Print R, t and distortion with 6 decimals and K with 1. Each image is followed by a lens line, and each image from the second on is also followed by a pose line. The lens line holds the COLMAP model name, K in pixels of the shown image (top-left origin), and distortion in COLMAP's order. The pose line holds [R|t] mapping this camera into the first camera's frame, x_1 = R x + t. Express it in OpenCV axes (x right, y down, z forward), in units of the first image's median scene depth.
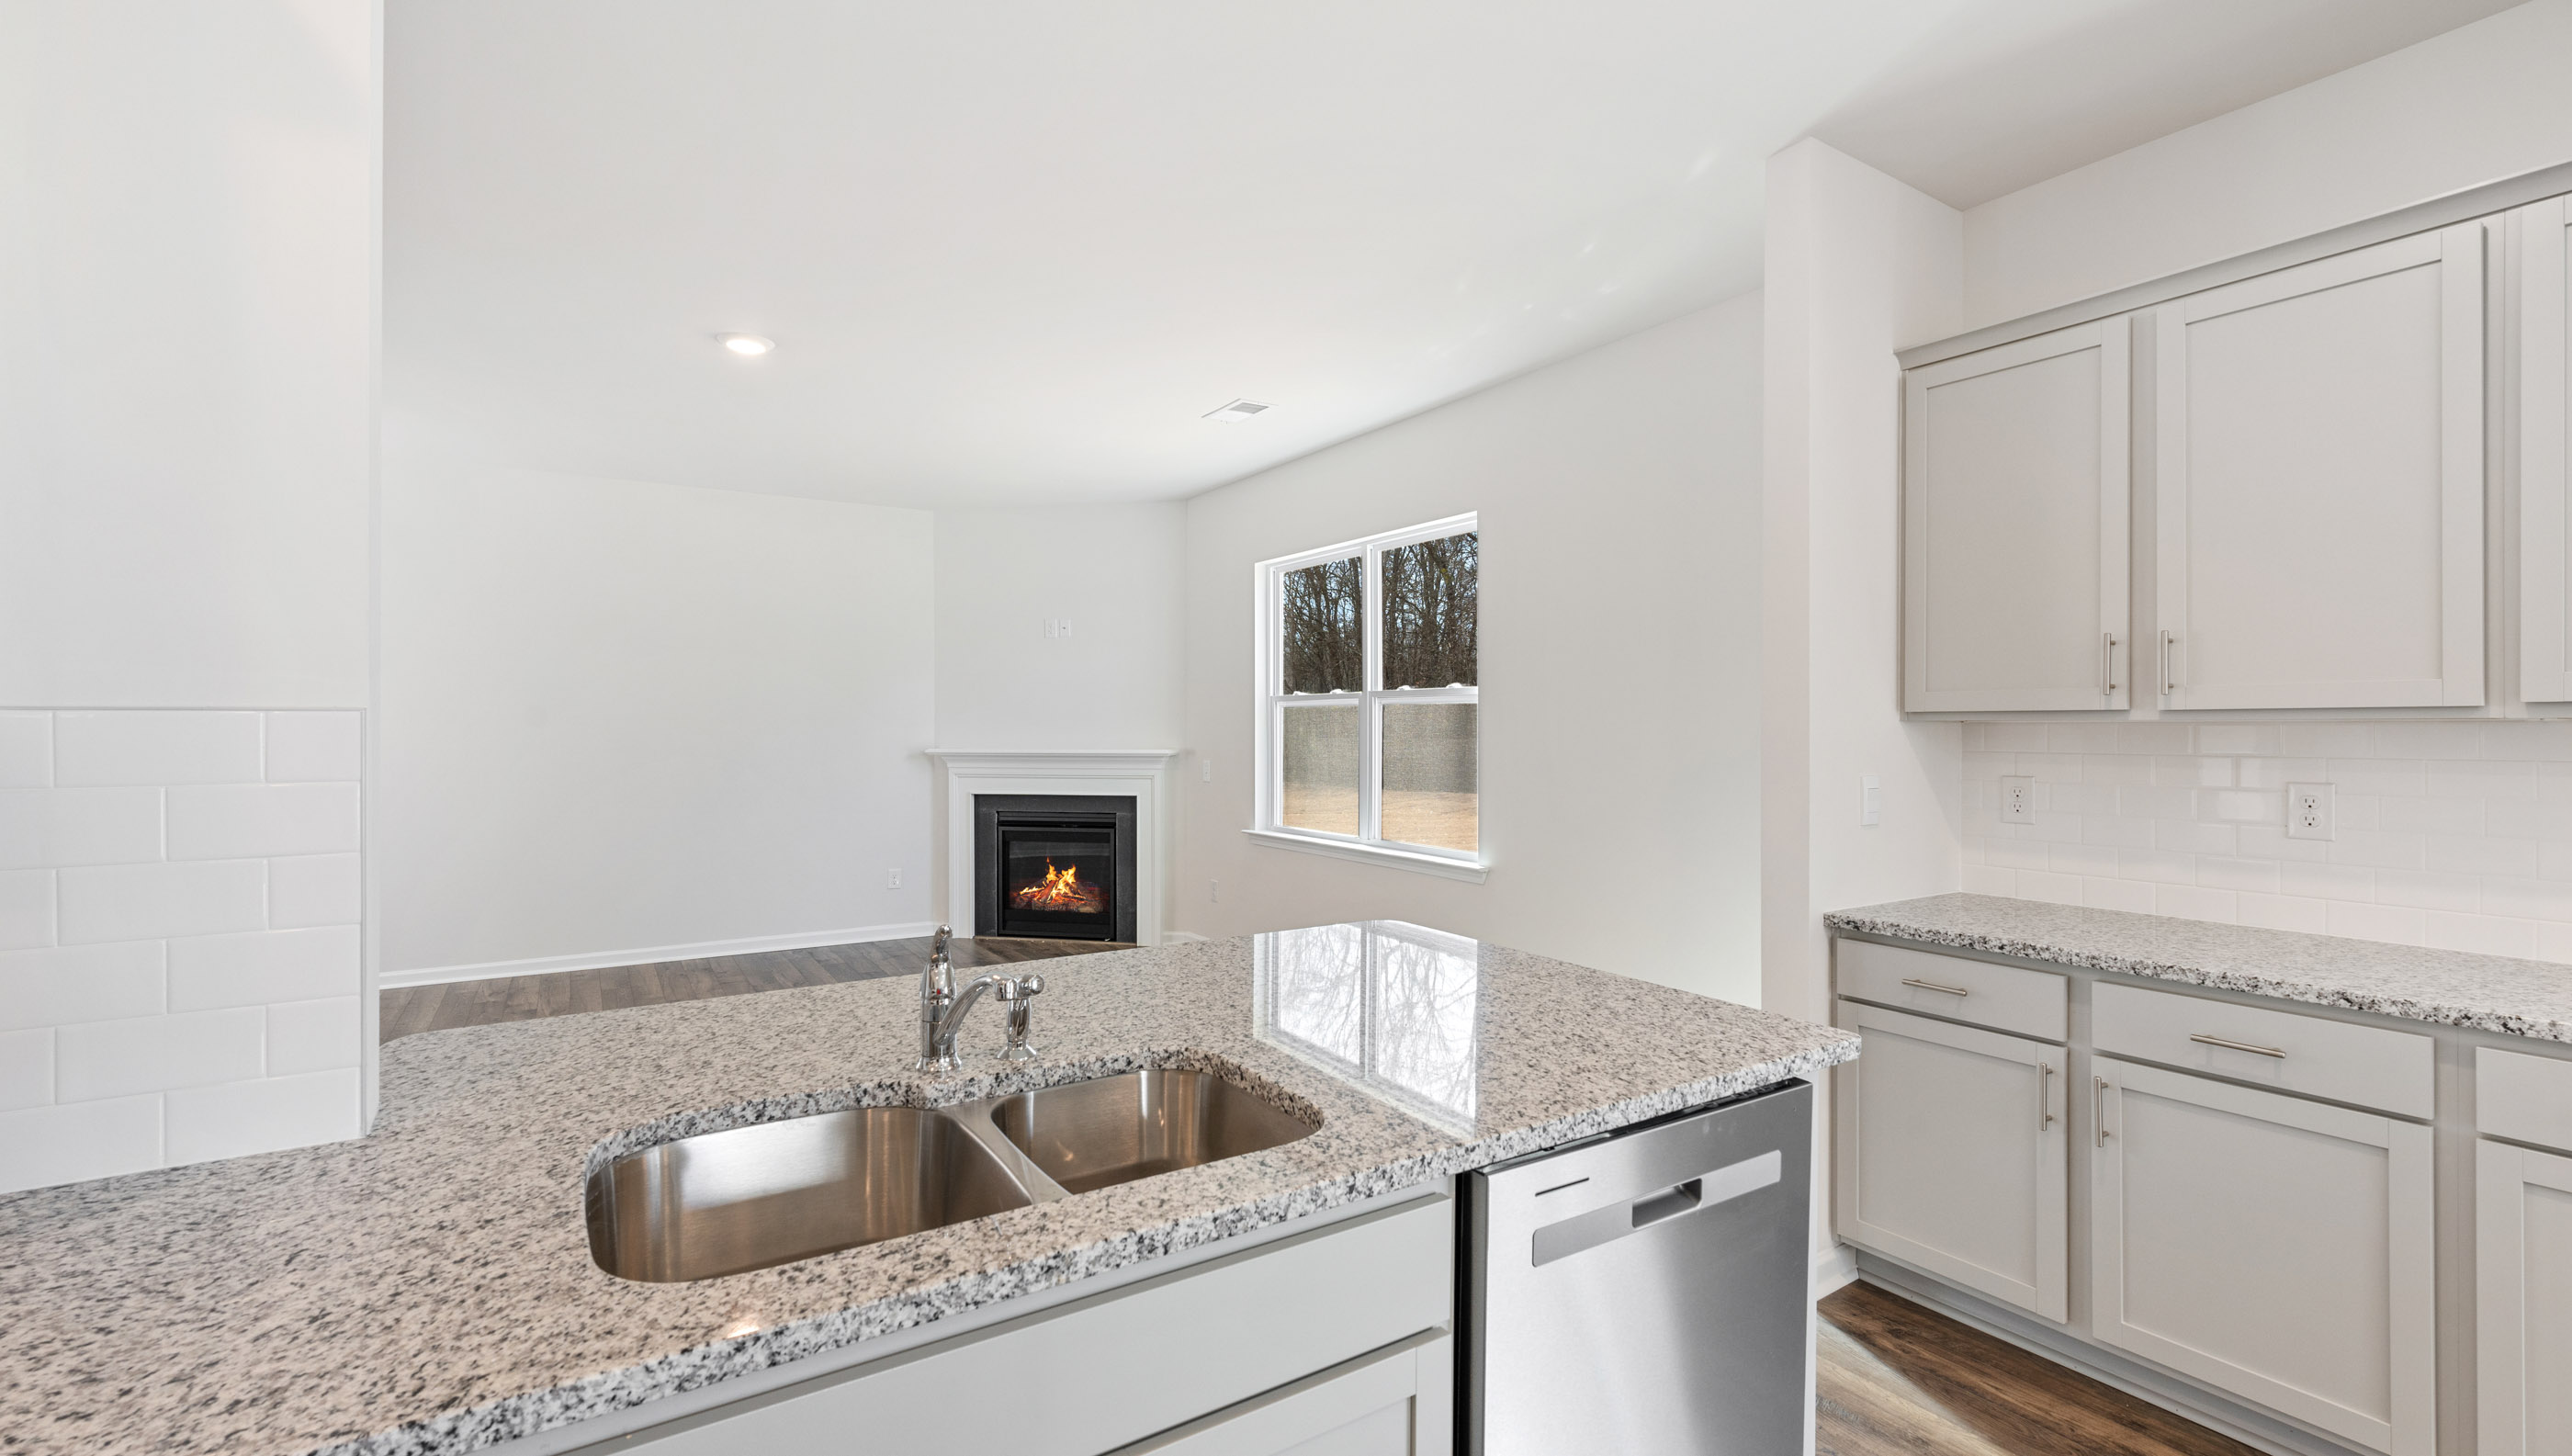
lens RADIAL K [[1114.9, 0, 1286.0], [0, 1114.9, 728.0], [0, 0, 1]] dist [-0.004329, -0.000125]
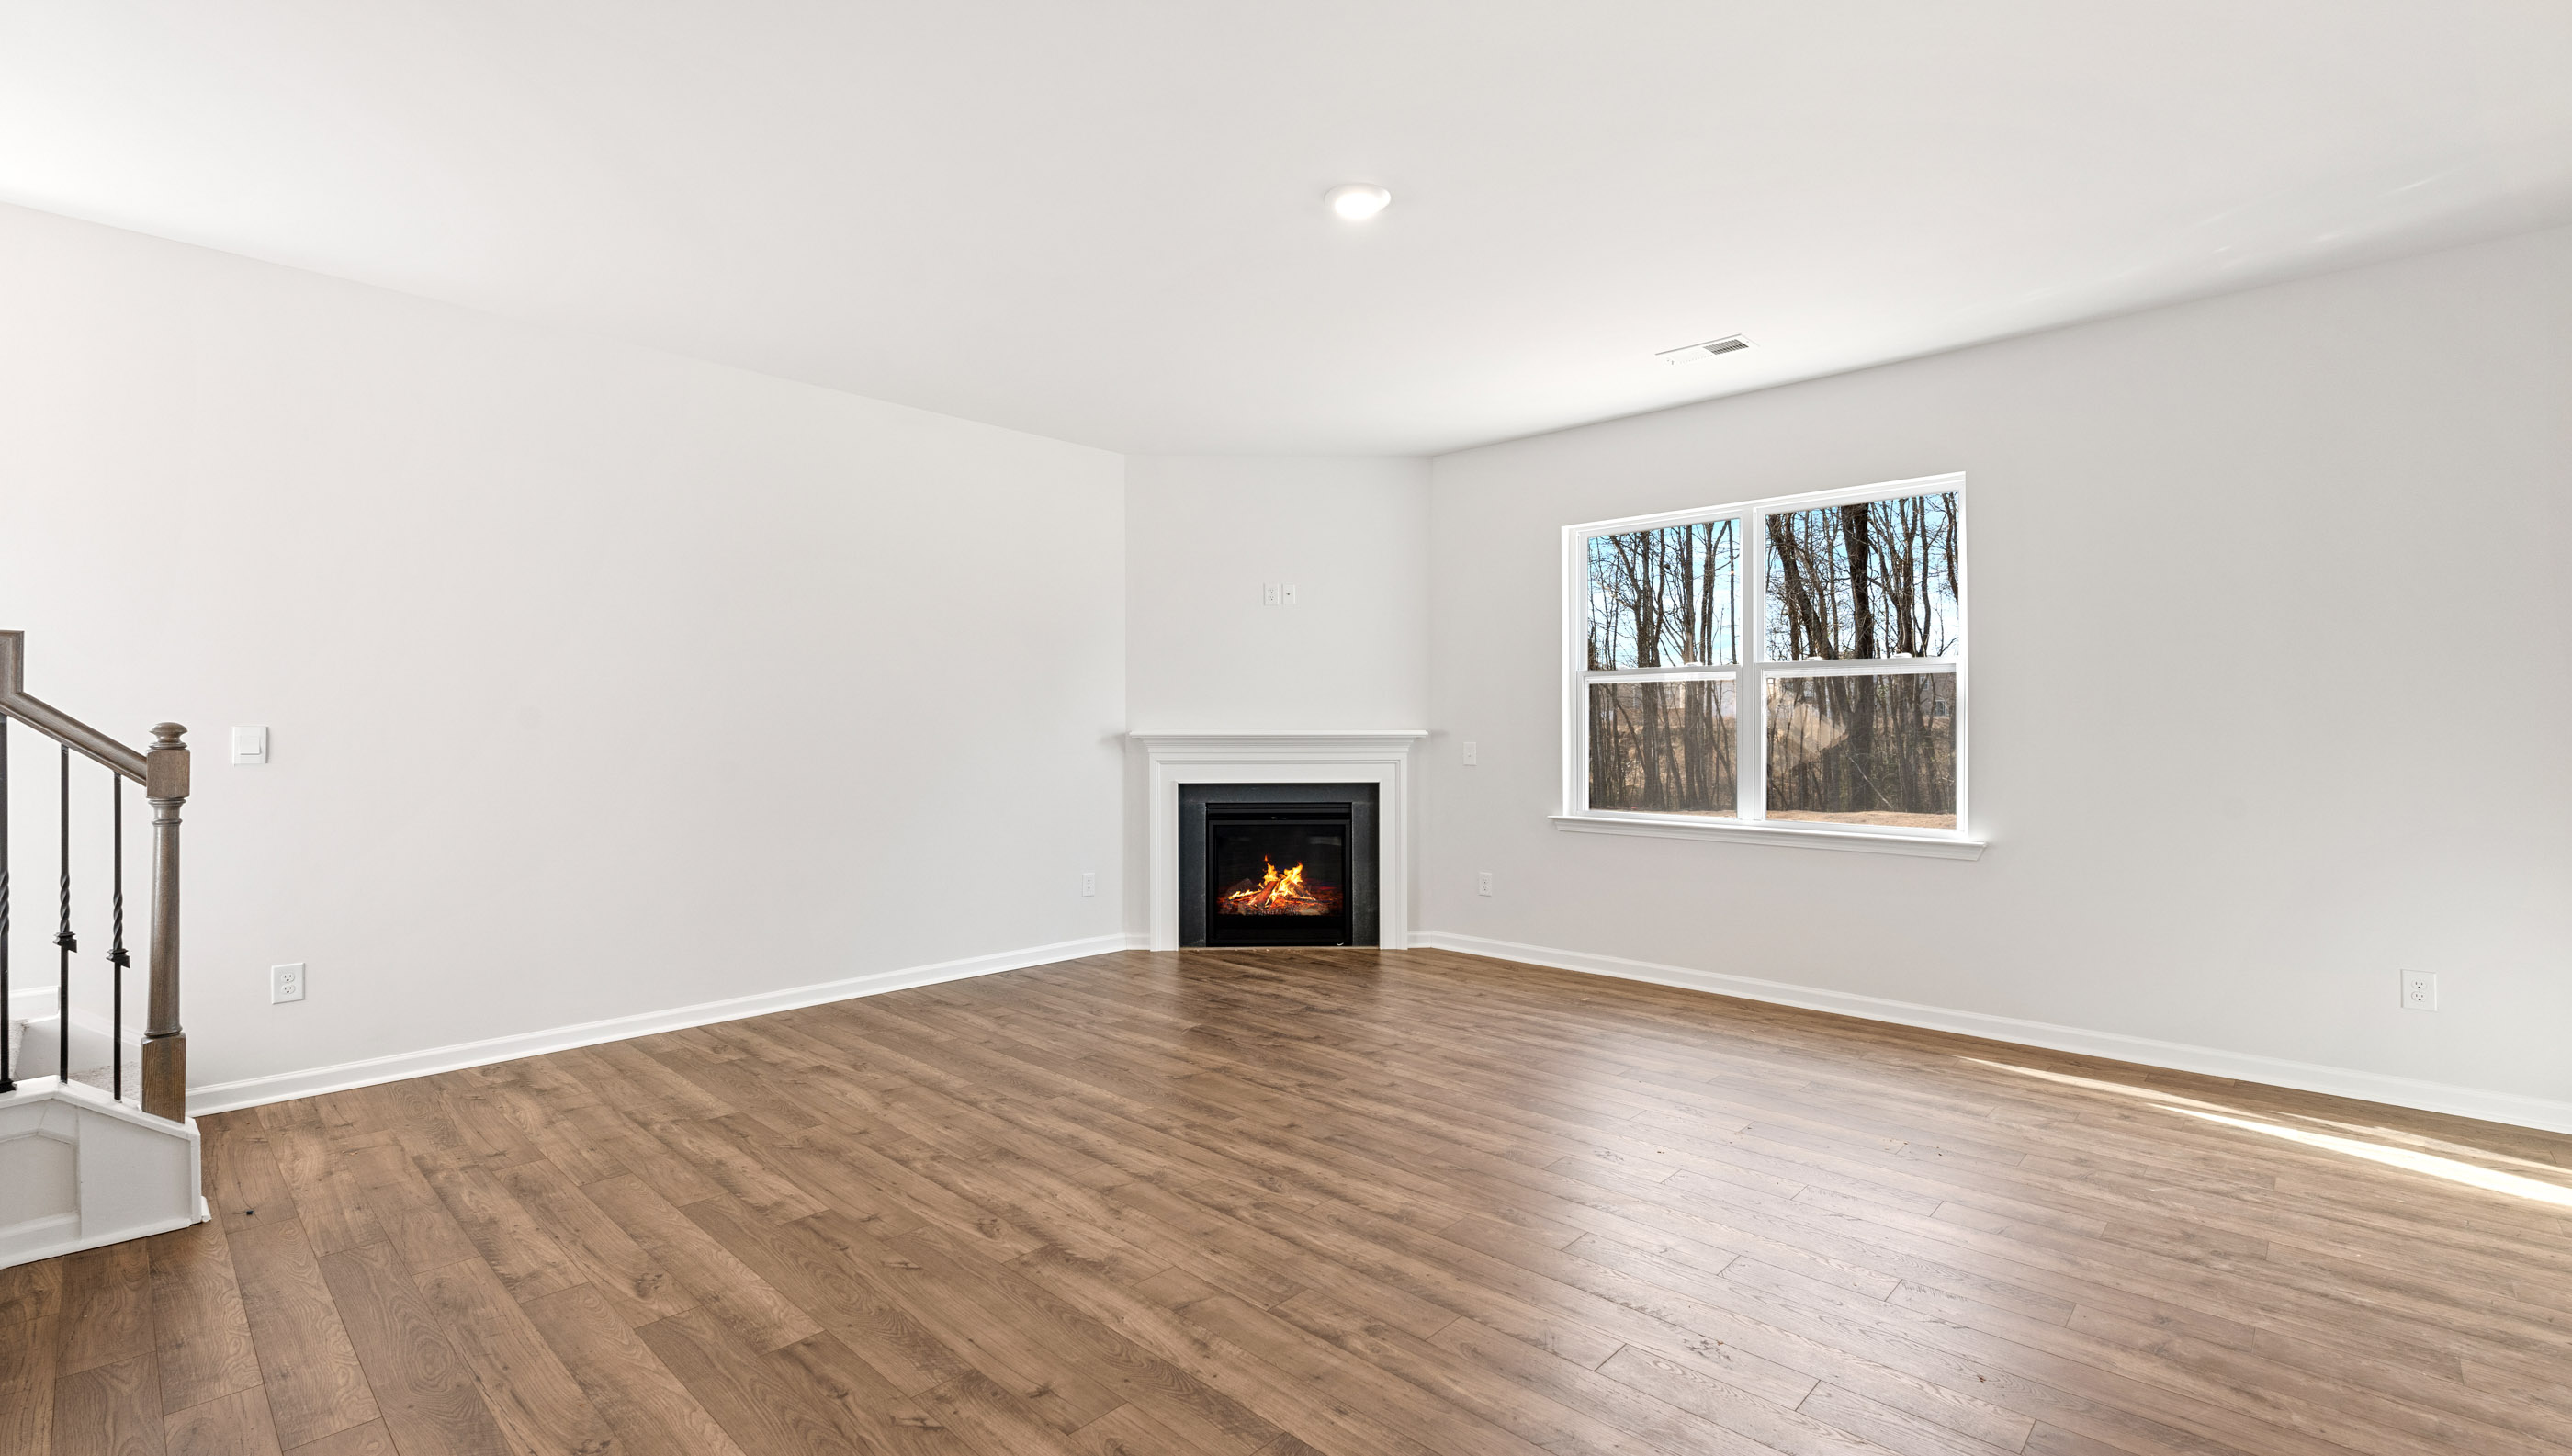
lens RADIAL K [[1114.9, 0, 1286.0], [0, 1114.9, 728.0], [0, 0, 1]] dist [-0.004329, -0.000125]
pose [[0.967456, 0.005654, 0.252978, -0.424319], [-0.004280, 0.999973, -0.005980, 0.021455], [-0.253005, 0.004702, 0.967454, 0.147859]]
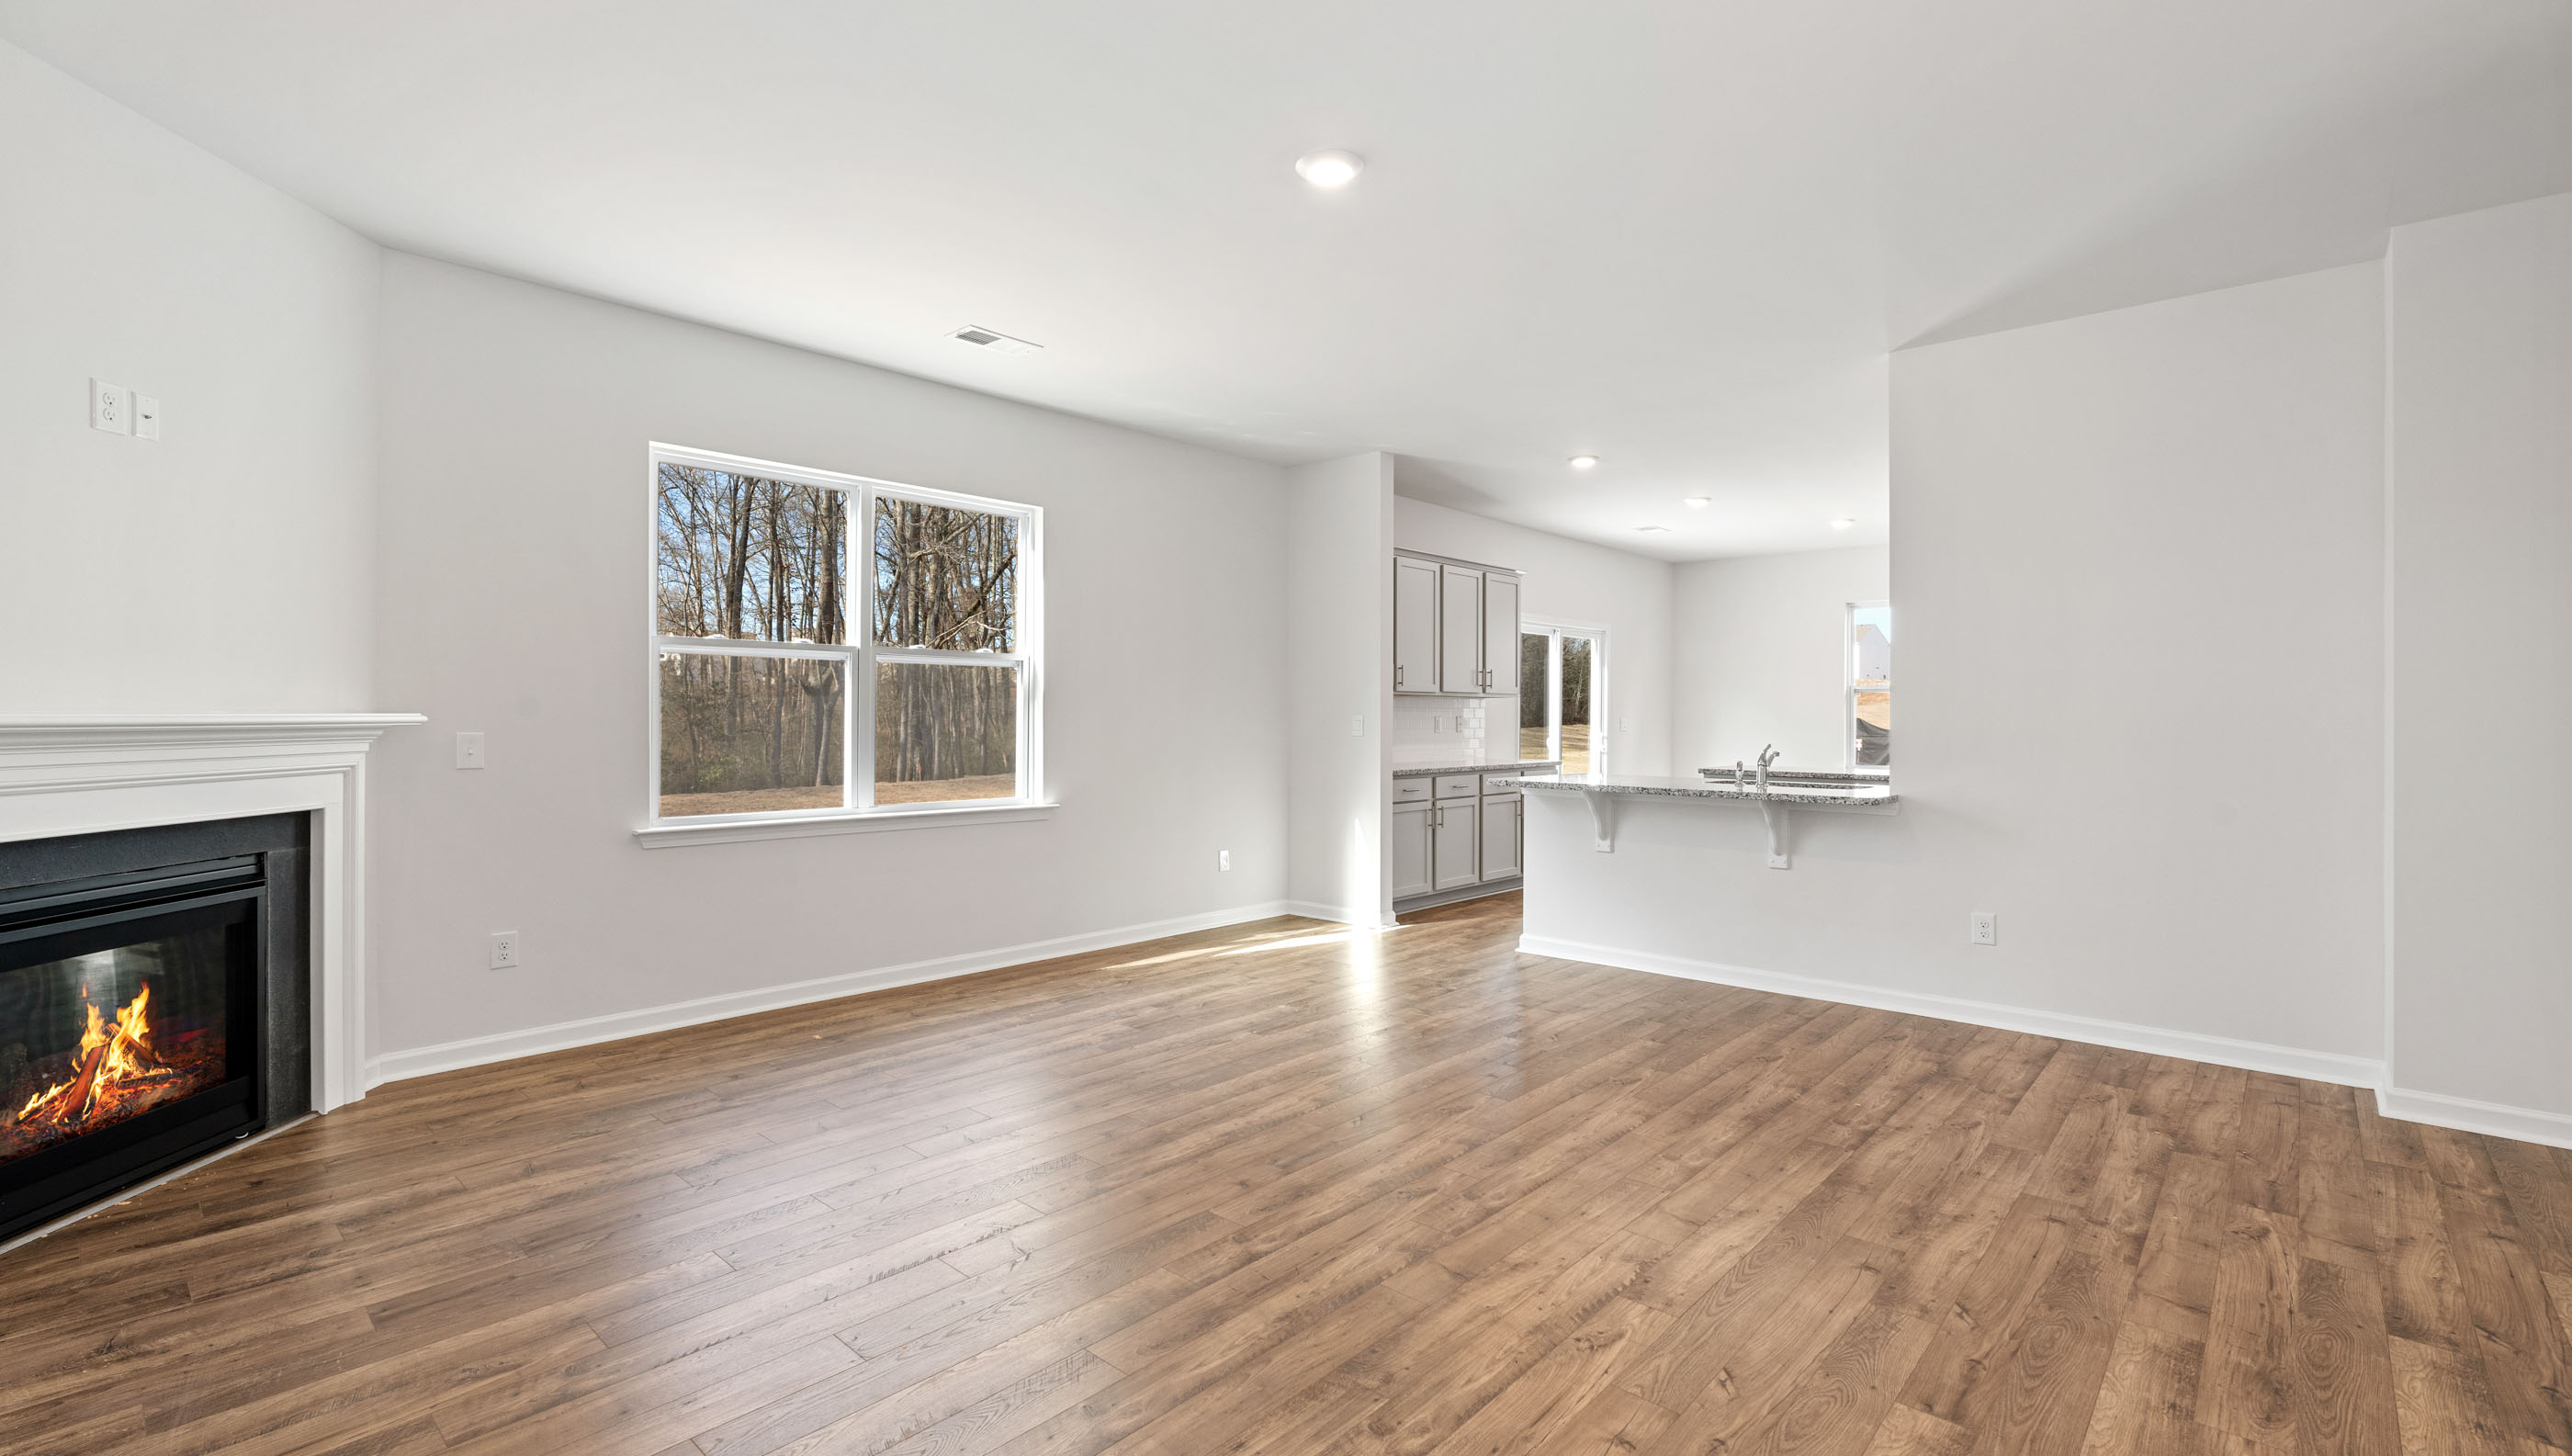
lens RADIAL K [[1114.9, 0, 1286.0], [0, 1114.9, 728.0], [0, 0, 1]] dist [-0.004329, -0.000125]
pose [[-0.260307, -0.008353, 0.965490, -0.695243], [-0.000943, 0.999964, 0.008397, 0.019578], [-0.965525, 0.001275, -0.260306, 0.701417]]
